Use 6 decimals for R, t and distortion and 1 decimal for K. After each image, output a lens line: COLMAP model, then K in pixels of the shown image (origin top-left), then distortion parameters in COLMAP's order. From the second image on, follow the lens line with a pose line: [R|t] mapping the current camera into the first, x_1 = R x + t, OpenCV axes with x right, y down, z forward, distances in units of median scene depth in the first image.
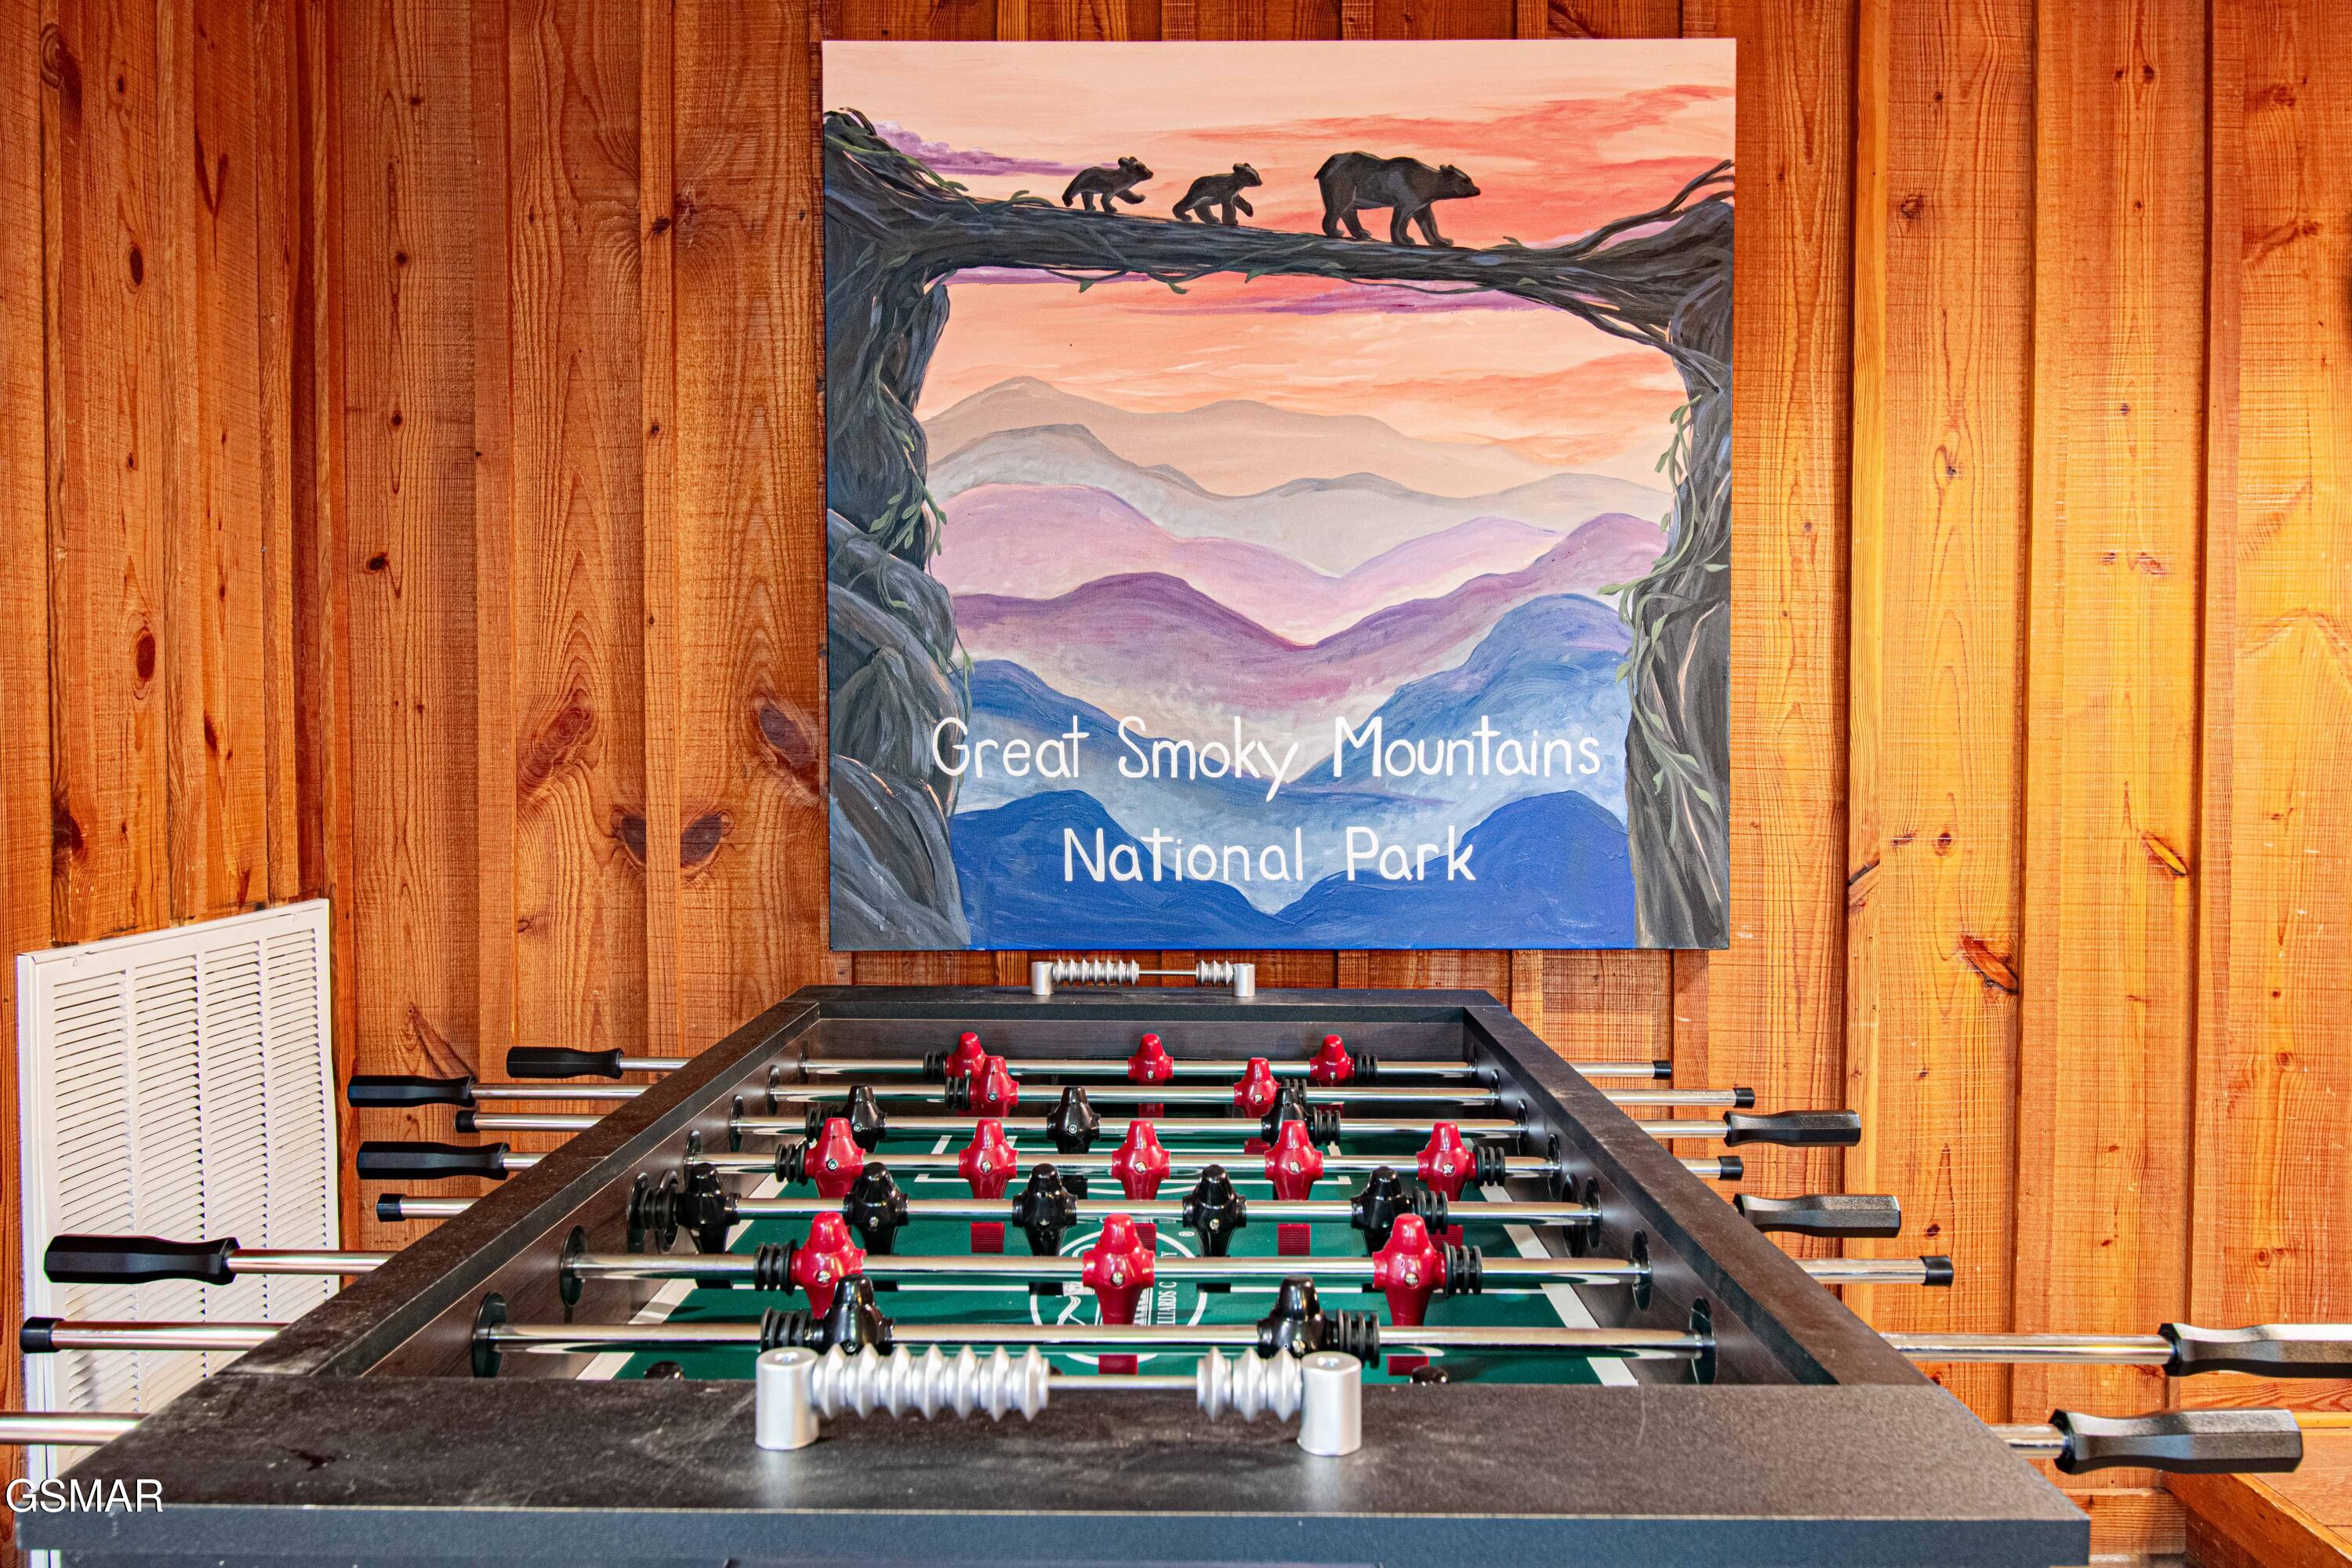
lens RADIAL K [[2049.8, 0, 1172.2], [0, 2049.8, 785.4], [0, 0, 1]] dist [0.005721, 0.001003]
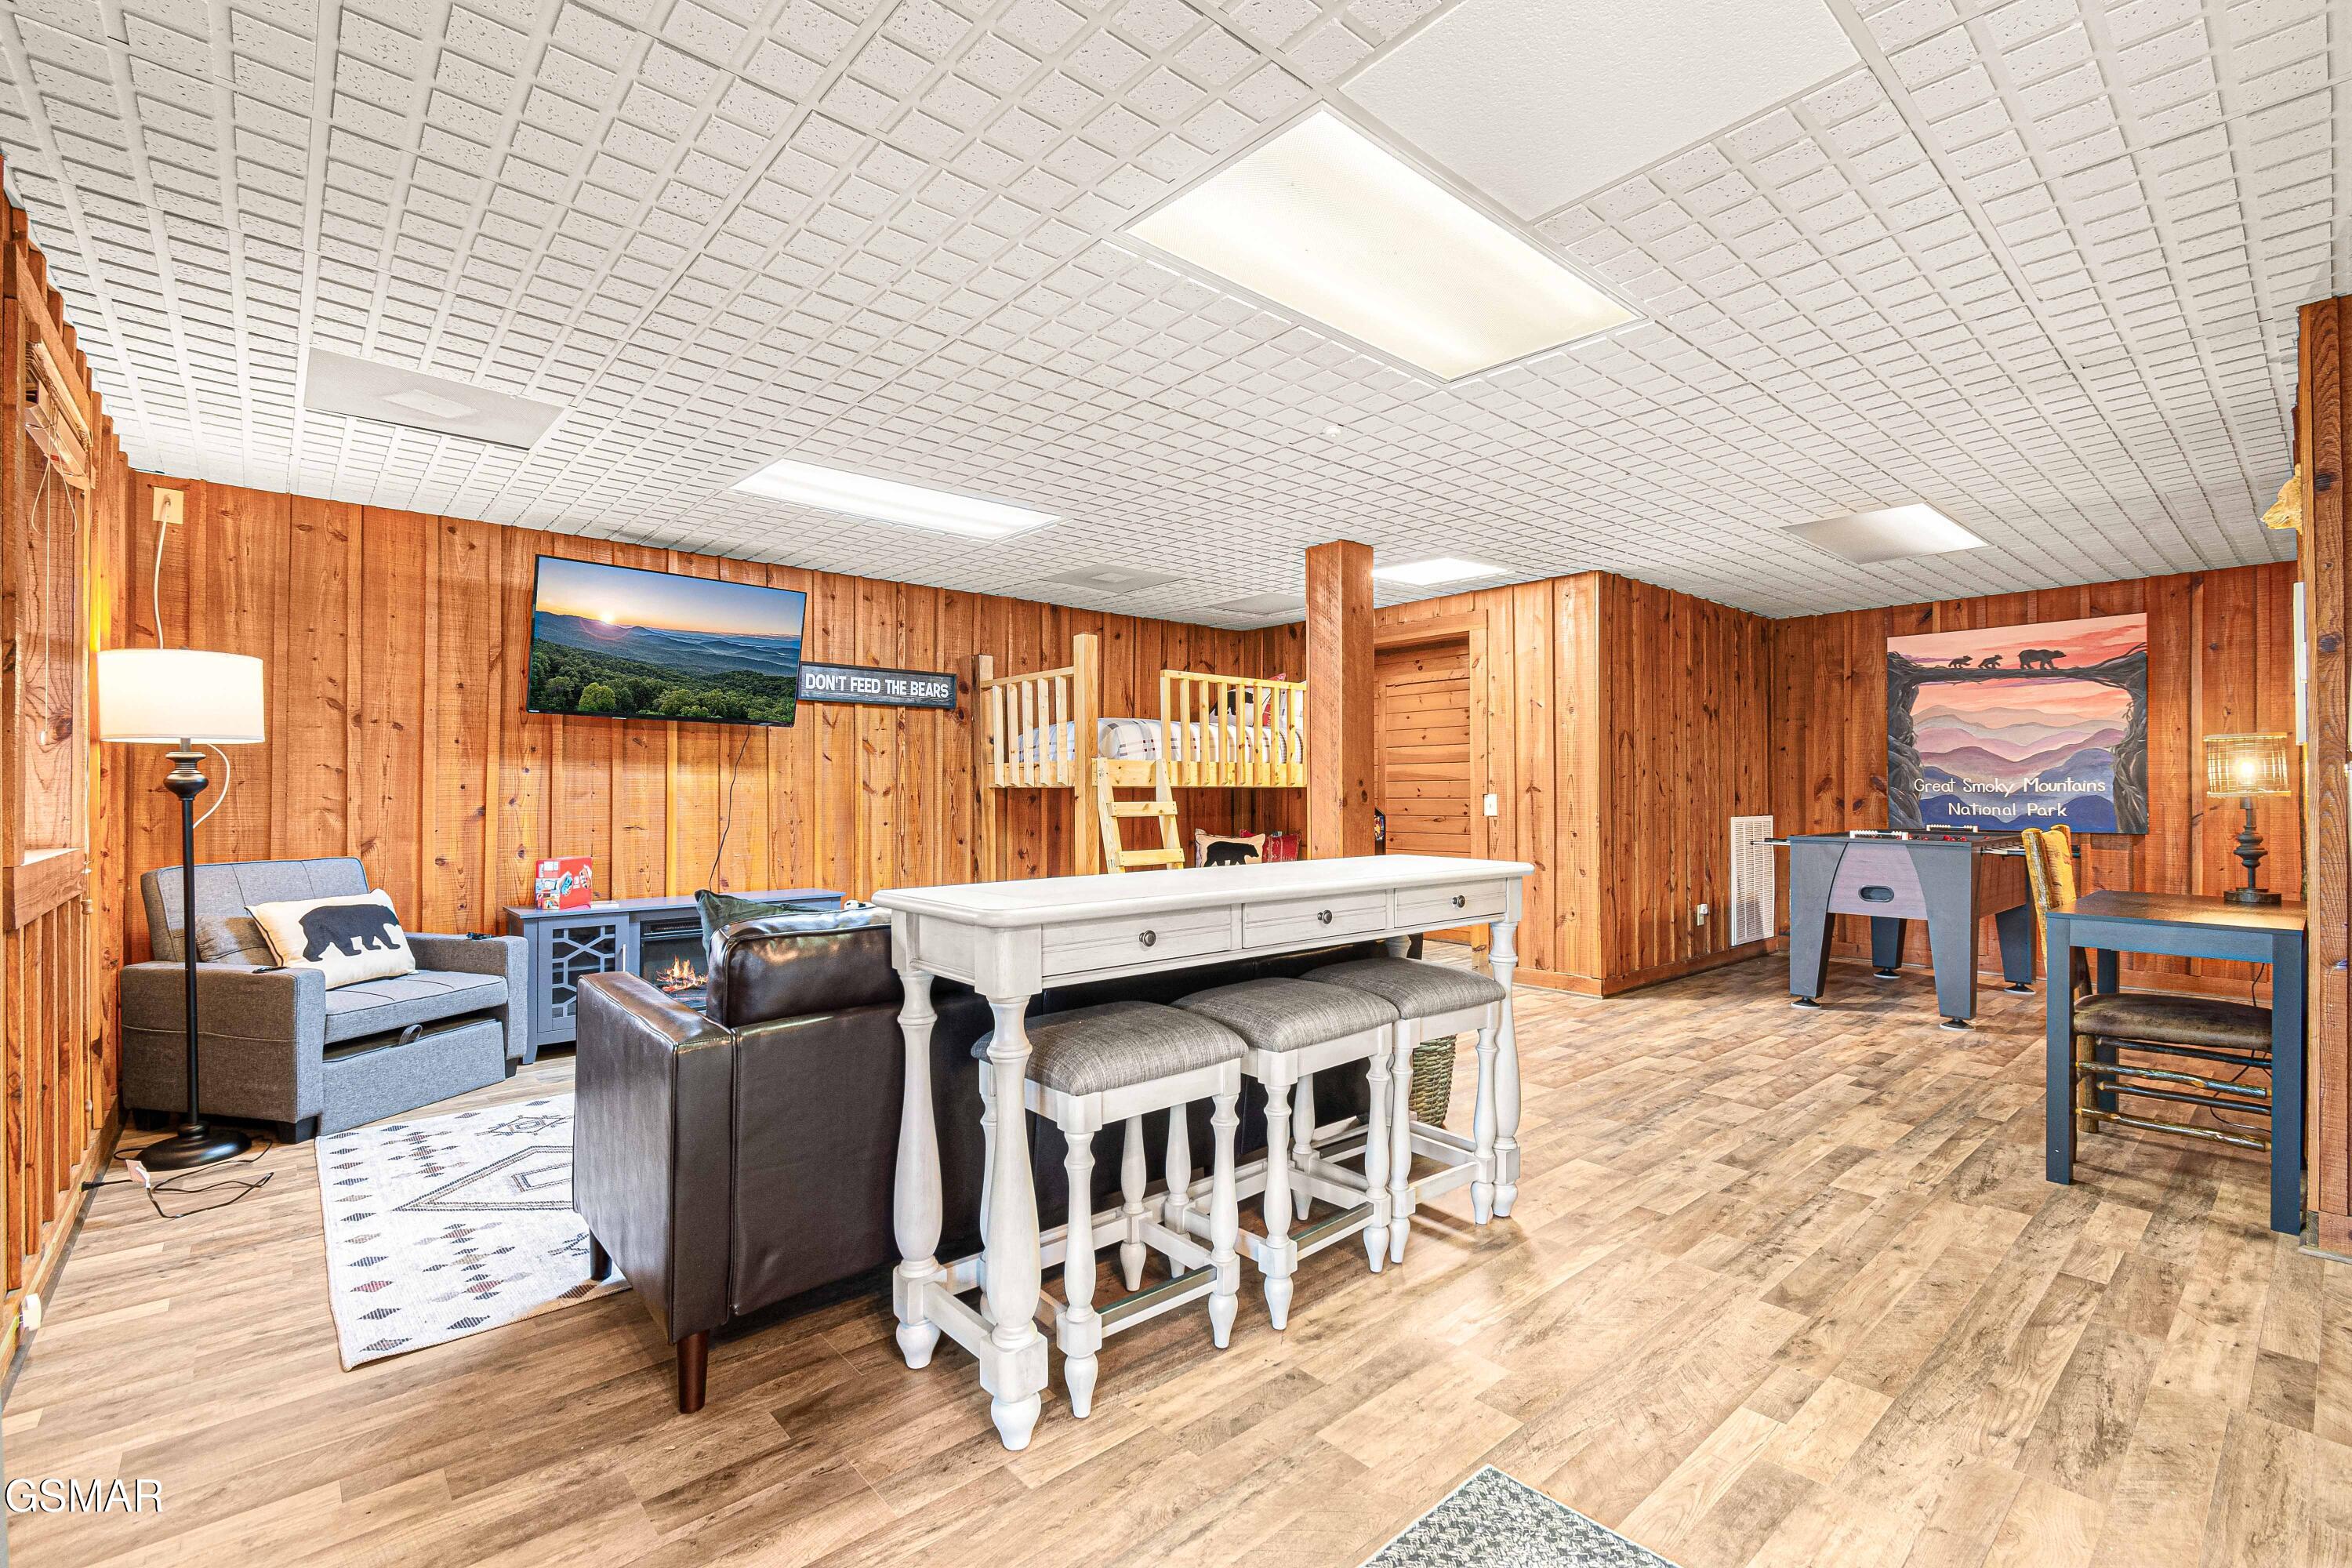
lens RADIAL K [[1030.6, 0, 1186.1], [0, 1030.6, 788.2], [0, 0, 1]] dist [0.000563, -0.000153]
pose [[0.665529, -0.001510, -0.746370, 0.529896], [-0.018817, 0.999646, -0.018802, 0.063356], [0.746135, 0.026558, 0.665265, -1.792685]]
